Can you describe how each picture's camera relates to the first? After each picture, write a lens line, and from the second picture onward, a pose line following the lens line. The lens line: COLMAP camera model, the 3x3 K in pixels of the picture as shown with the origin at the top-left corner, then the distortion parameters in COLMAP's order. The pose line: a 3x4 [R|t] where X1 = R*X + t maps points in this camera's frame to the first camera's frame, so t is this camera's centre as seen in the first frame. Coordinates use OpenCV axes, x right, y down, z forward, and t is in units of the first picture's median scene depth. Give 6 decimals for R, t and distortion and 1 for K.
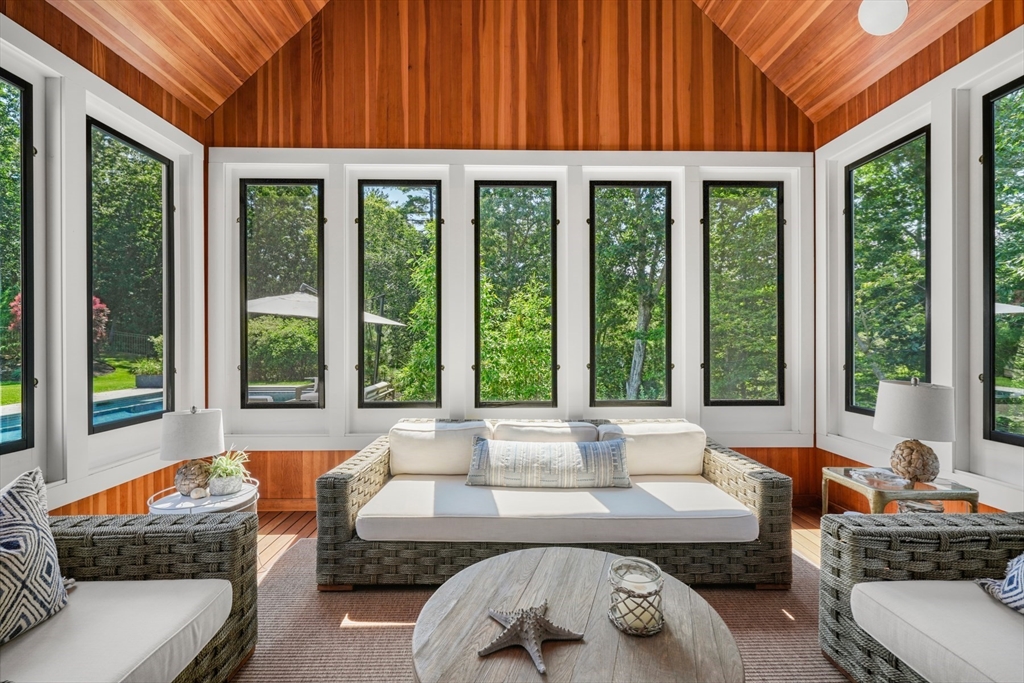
lens RADIAL K [[539.6, 0, 511.6], [0, 539.6, 340.1], [0, 0, 1]] dist [0.006617, 0.000254]
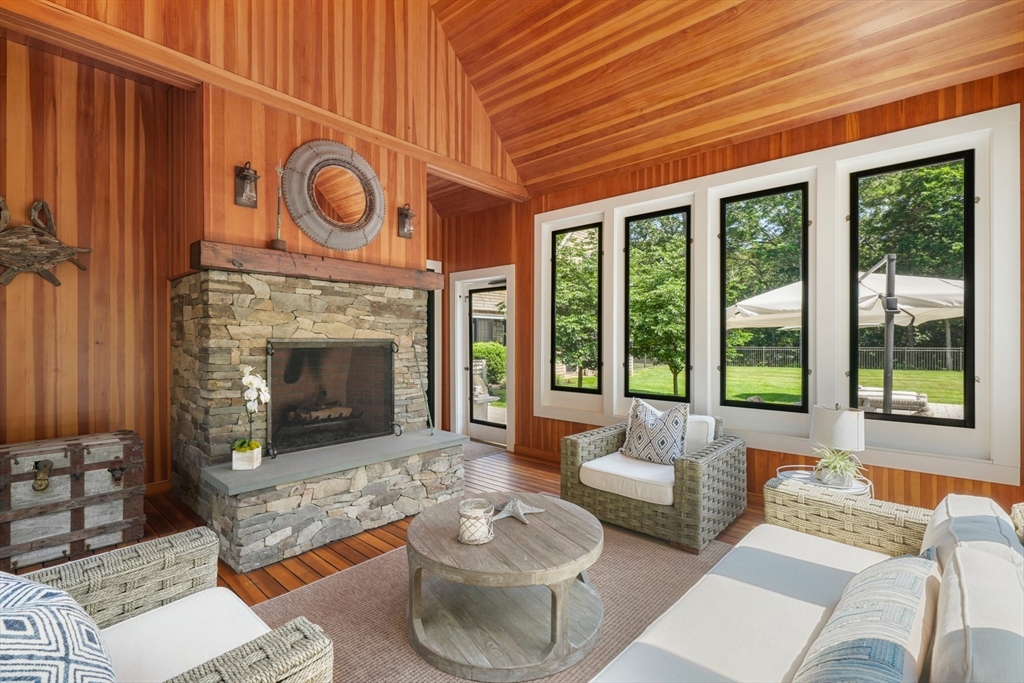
lens RADIAL K [[465.8, 0, 512.9], [0, 465.8, 342.0], [0, 0, 1]] dist [0.003815, 0.001613]
pose [[0.731809, 0.002074, -0.681506, 0.286198], [-0.002933, 0.999996, -0.000106, -0.002860], [0.681503, 0.002077, 0.731812, 0.013904]]
